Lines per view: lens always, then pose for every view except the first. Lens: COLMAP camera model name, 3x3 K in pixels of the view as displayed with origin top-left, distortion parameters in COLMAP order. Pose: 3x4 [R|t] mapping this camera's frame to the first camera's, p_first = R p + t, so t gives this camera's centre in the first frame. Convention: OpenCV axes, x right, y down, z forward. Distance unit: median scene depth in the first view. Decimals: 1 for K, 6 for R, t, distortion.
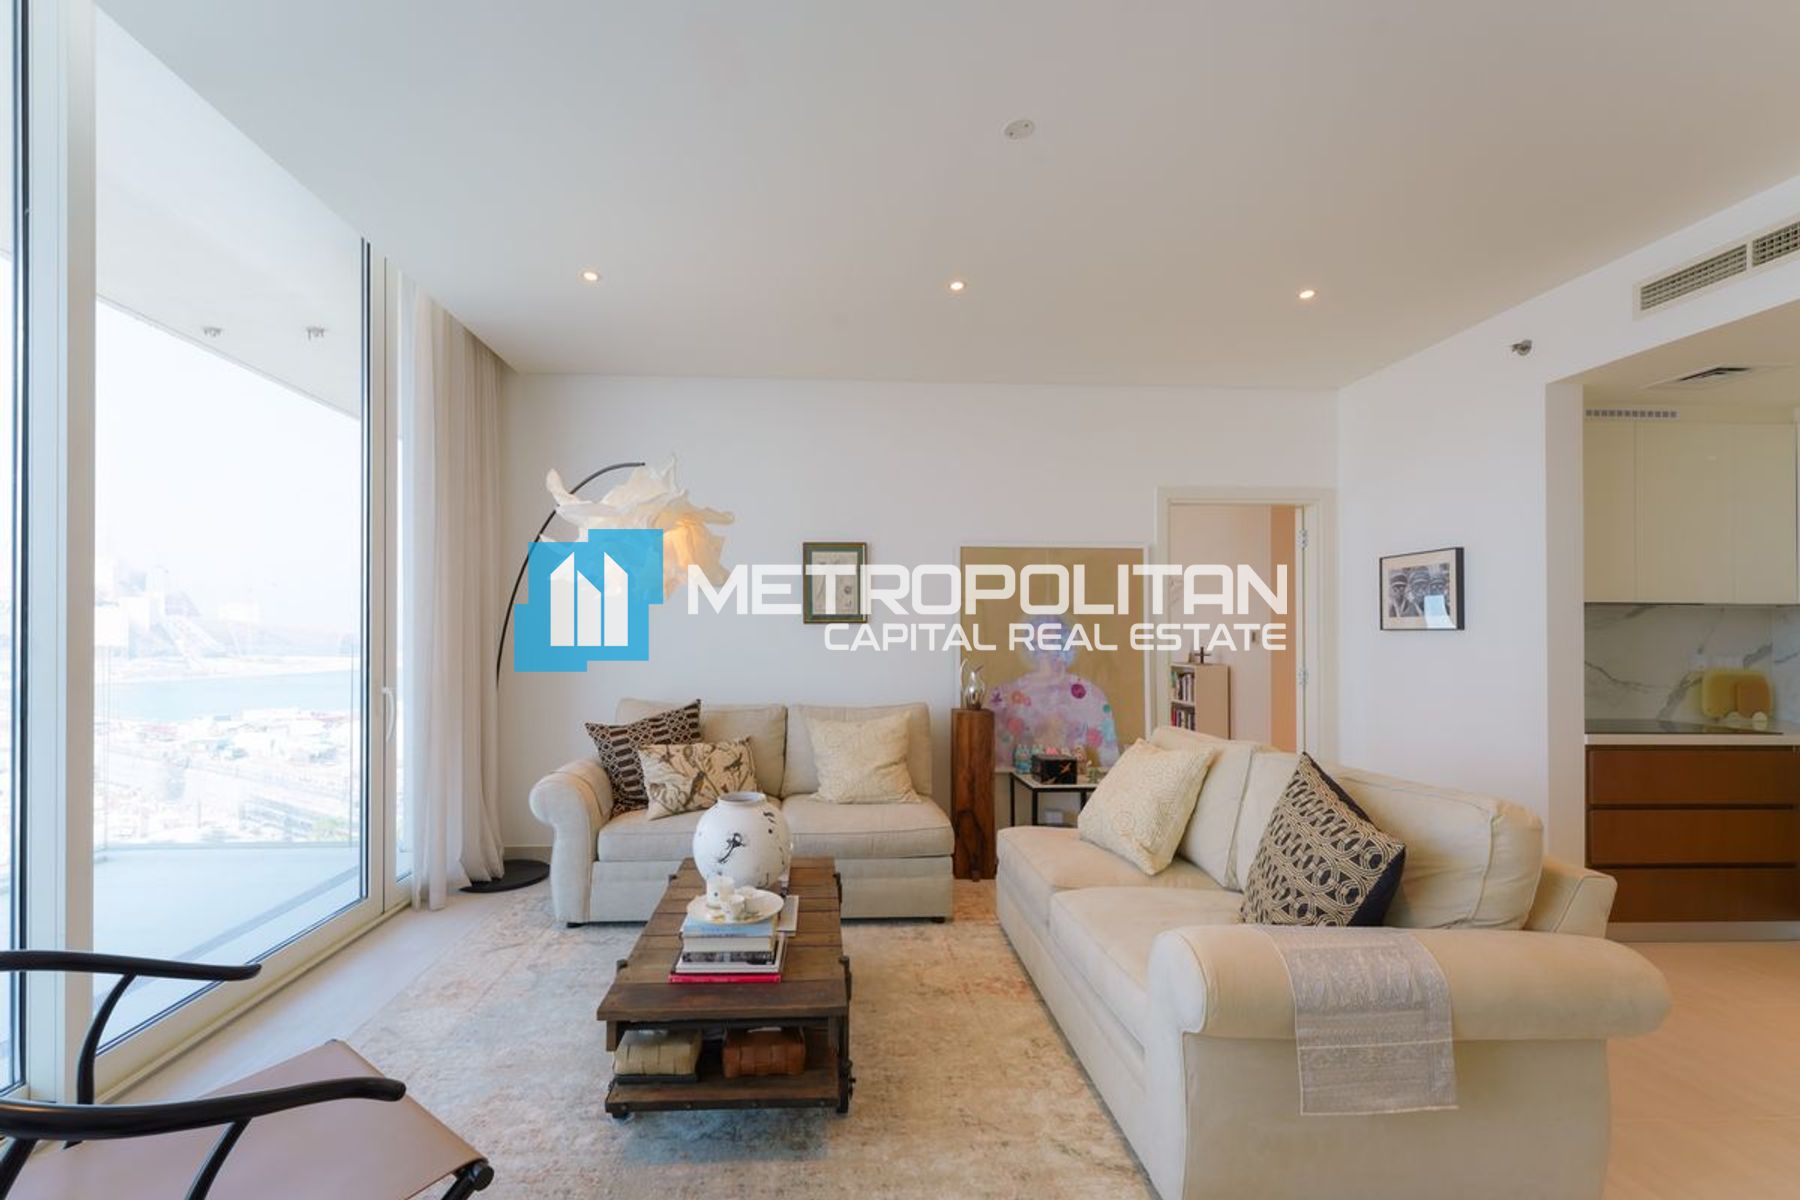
lens RADIAL K [[754.8, 0, 863.0], [0, 754.8, 624.6], [0, 0, 1]] dist [-0.010244, -0.000251]
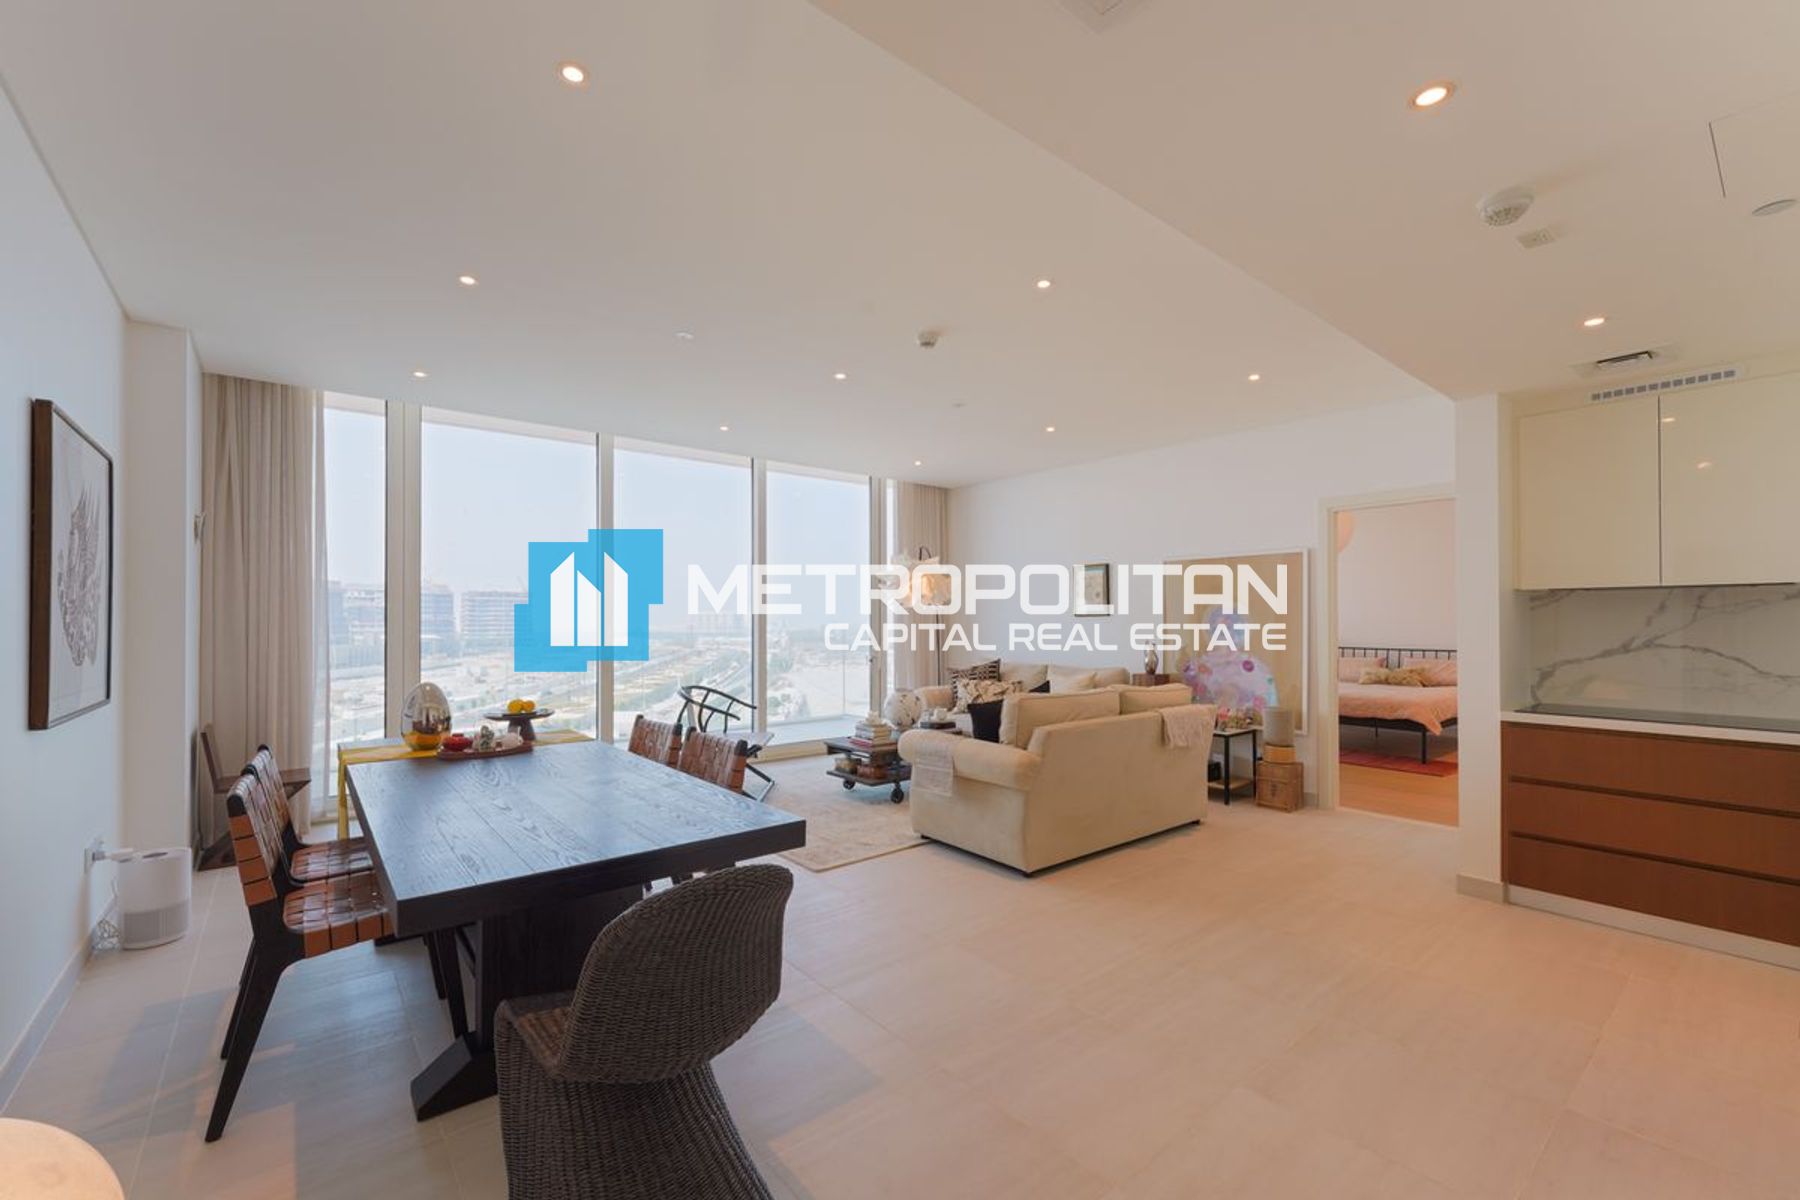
lens RADIAL K [[735.6, 0, 937.3], [0, 735.6, 618.7], [0, 0, 1]] dist [0.012836, -0.003515]
pose [[0.649721, -0.008139, -0.760129, 1.045173], [0.004976, 0.999967, -0.006455, 0.012872], [0.760156, 0.000412, 0.649740, -0.279744]]
